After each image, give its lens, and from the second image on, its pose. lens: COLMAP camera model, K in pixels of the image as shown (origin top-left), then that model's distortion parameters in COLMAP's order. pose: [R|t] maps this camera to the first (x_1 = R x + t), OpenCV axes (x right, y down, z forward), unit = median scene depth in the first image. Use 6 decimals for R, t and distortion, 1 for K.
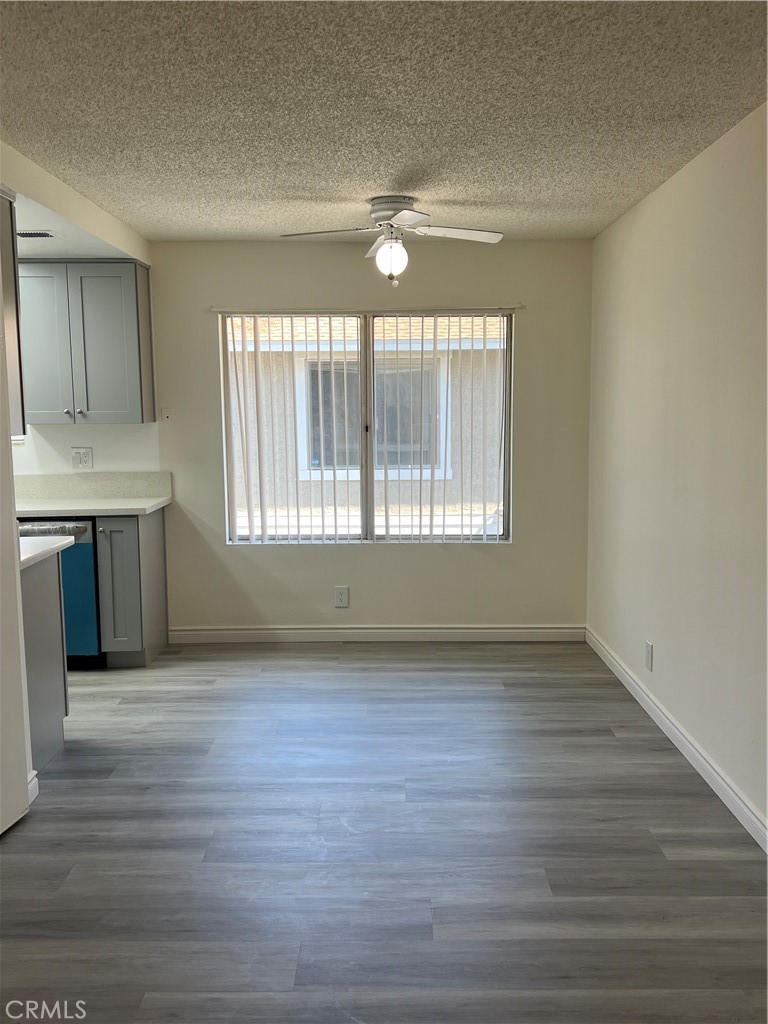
lens RADIAL K [[952.6, 0, 384.0], [0, 952.6, 513.3], [0, 0, 1]] dist [0.115057, 0.000000]
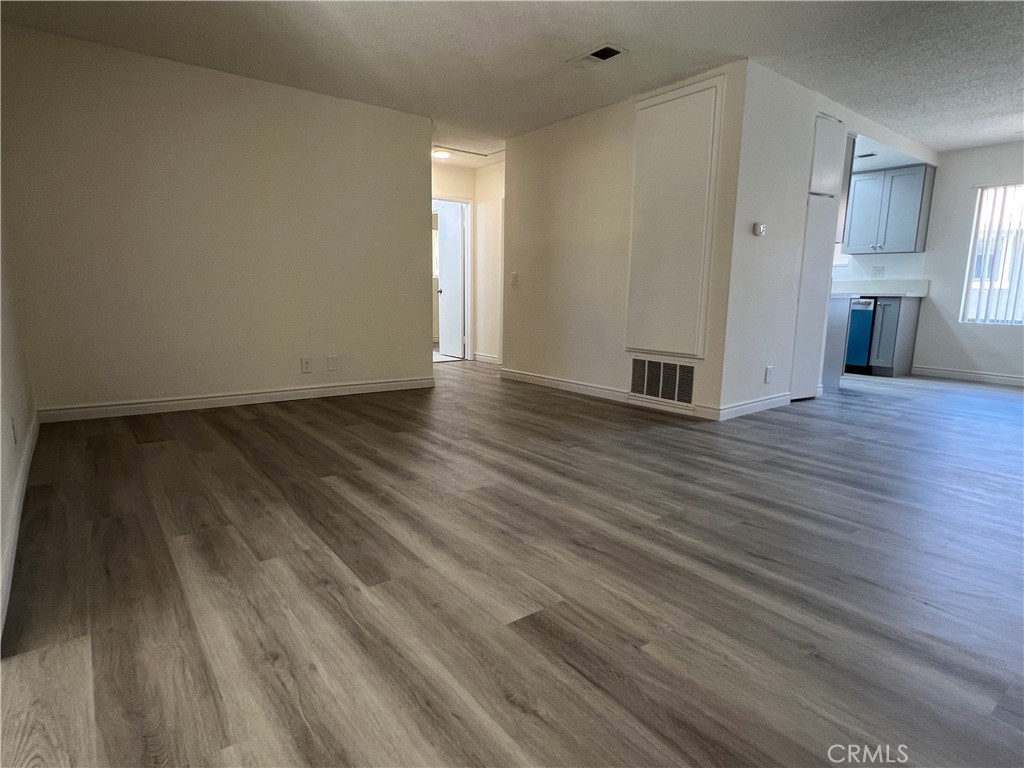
lens RADIAL K [[562.8, 0, 512.1], [0, 562.8, 386.1], [0, 0, 1]] dist [-0.004677, -0.000666]
pose [[0.610245, 0.154278, -0.777045, 0.168213], [-0.114441, 0.987734, 0.106234, 0.145343], [0.783903, 0.024097, 0.620415, -0.306663]]
